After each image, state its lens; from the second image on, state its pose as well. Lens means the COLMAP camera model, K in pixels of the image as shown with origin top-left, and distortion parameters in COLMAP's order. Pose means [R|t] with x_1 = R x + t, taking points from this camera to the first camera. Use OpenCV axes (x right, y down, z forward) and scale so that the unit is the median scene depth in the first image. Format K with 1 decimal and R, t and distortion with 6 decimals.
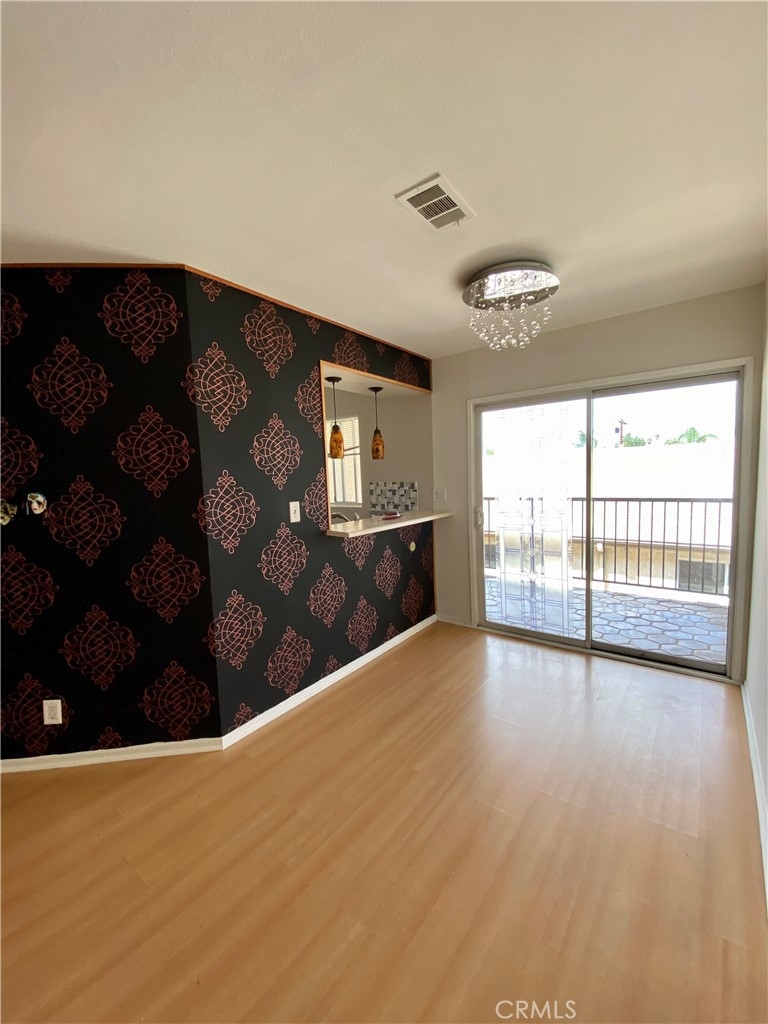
lens RADIAL K [[412.5, 0, 384.0], [0, 412.5, 512.0], [0, 0, 1]] dist [0.001144, -0.018163]
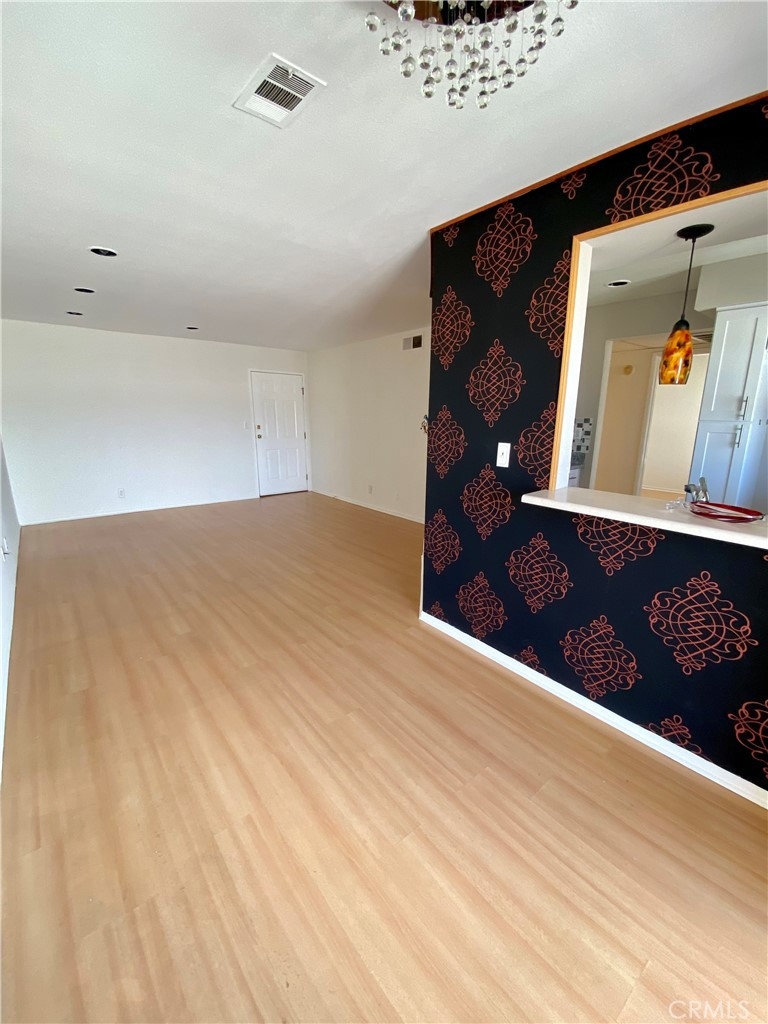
lens RADIAL K [[412.5, 0, 384.0], [0, 412.5, 512.0], [0, 0, 1]] dist [0.001144, -0.018163]
pose [[-0.238653, 0.270737, -0.932602, 0.681437], [-0.082342, 0.951251, 0.297222, -0.122780], [0.967608, 0.147725, -0.204726, 0.951412]]
